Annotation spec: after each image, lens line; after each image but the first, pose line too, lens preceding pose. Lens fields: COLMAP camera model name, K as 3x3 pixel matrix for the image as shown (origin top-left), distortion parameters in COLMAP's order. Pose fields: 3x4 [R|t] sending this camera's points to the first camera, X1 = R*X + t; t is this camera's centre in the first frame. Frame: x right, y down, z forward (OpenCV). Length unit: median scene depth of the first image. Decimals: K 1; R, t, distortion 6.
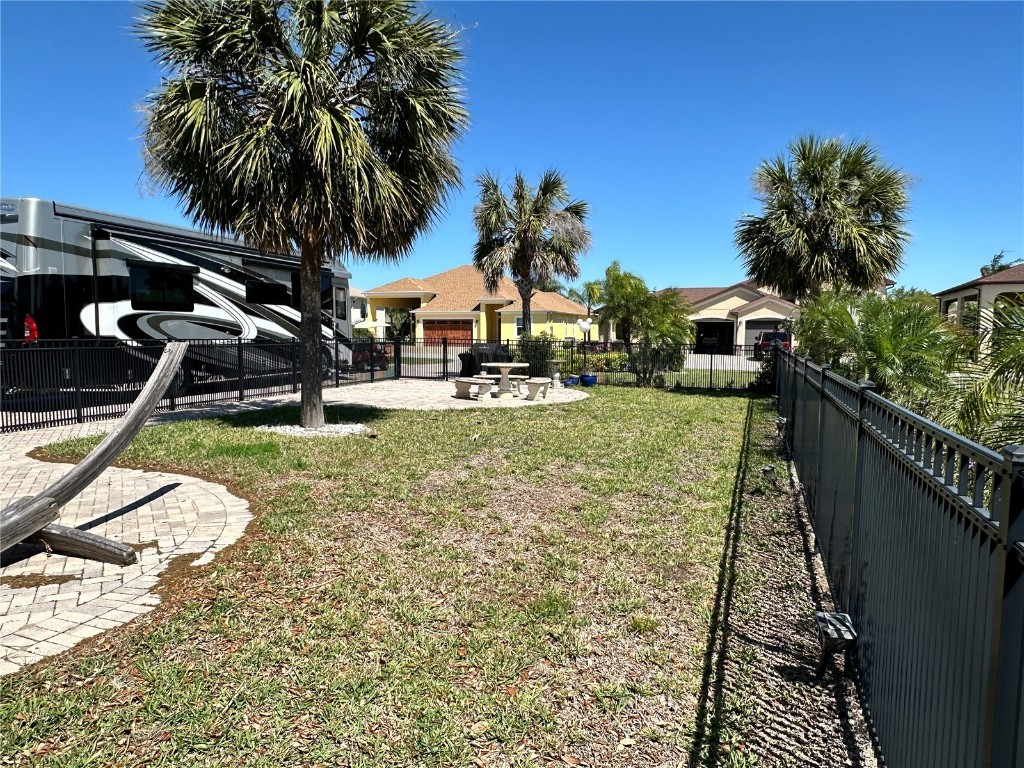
lens RADIAL K [[708.1, 0, 512.0], [0, 708.1, 384.0], [0, 0, 1]] dist [-0.002299, -0.004535]
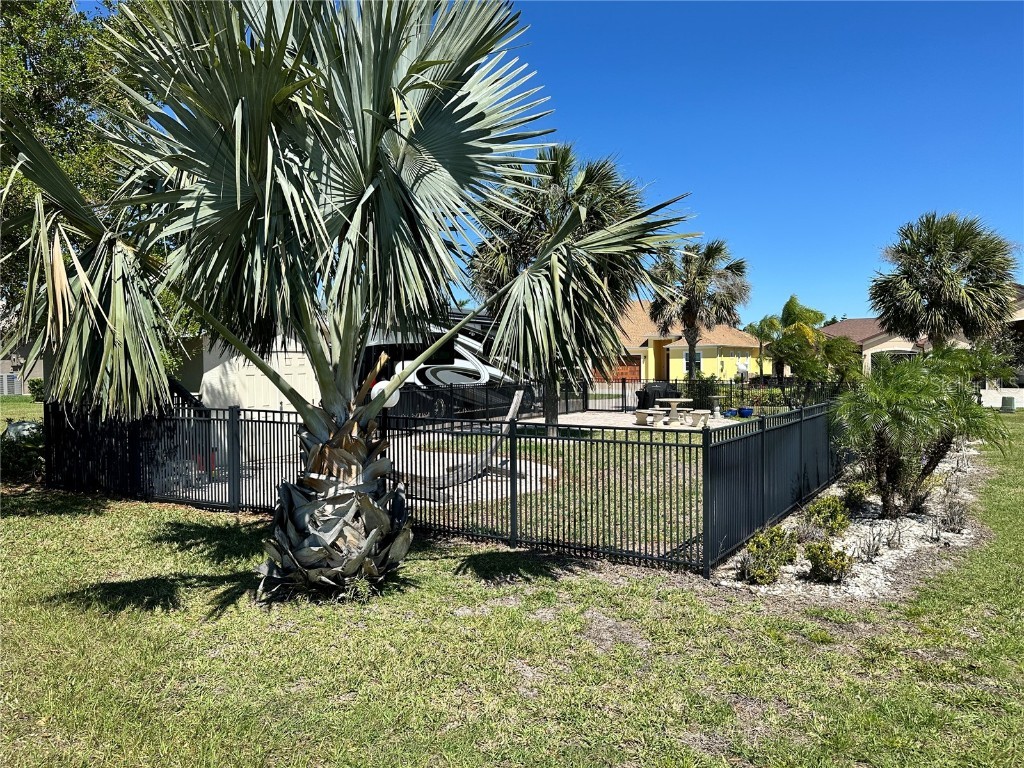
lens RADIAL K [[758.3, 0, 509.8], [0, 758.3, 401.0], [0, 0, 1]] dist [0.136514, -0.242325]
pose [[0.975621, -0.003700, -0.219432, 0.003426], [-0.001886, 0.999680, -0.025241, 0.010947], [0.219455, 0.025039, 0.975301, -0.442011]]
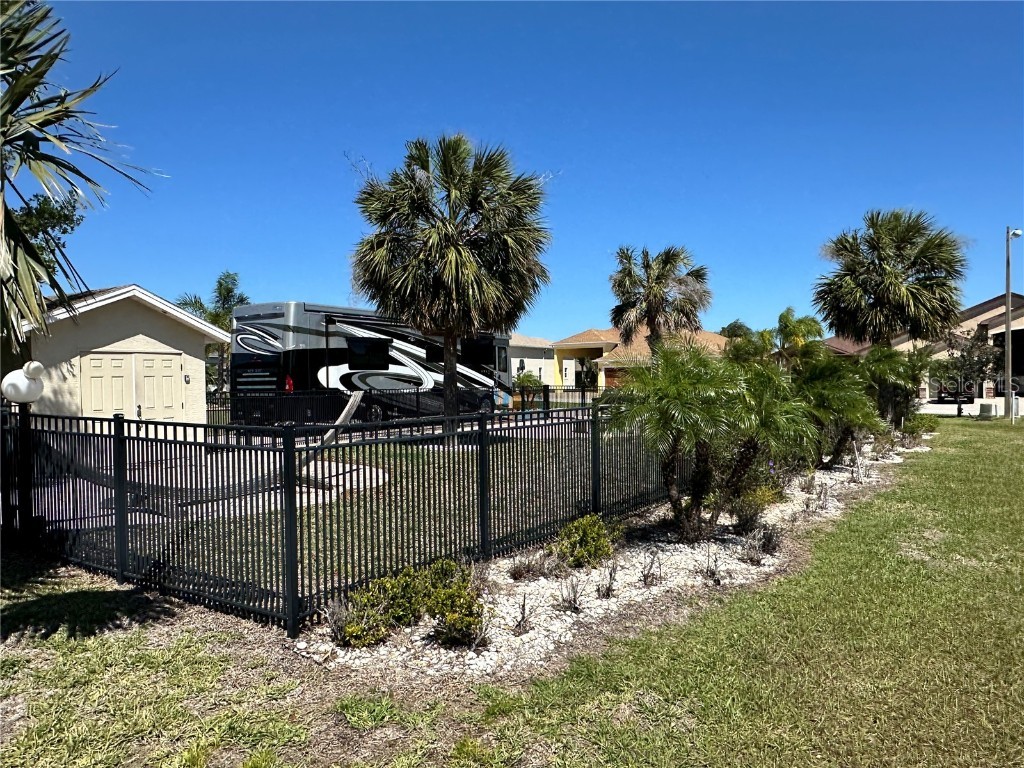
lens RADIAL K [[708.1, 0, 512.0], [0, 708.1, 384.0], [0, 0, 1]] dist [-0.002299, -0.004535]
pose [[0.960314, -0.015781, -0.278476, 0.164382], [-0.002773, 0.997809, -0.066107, 0.017285], [0.278909, 0.064256, 0.958165, -0.261783]]
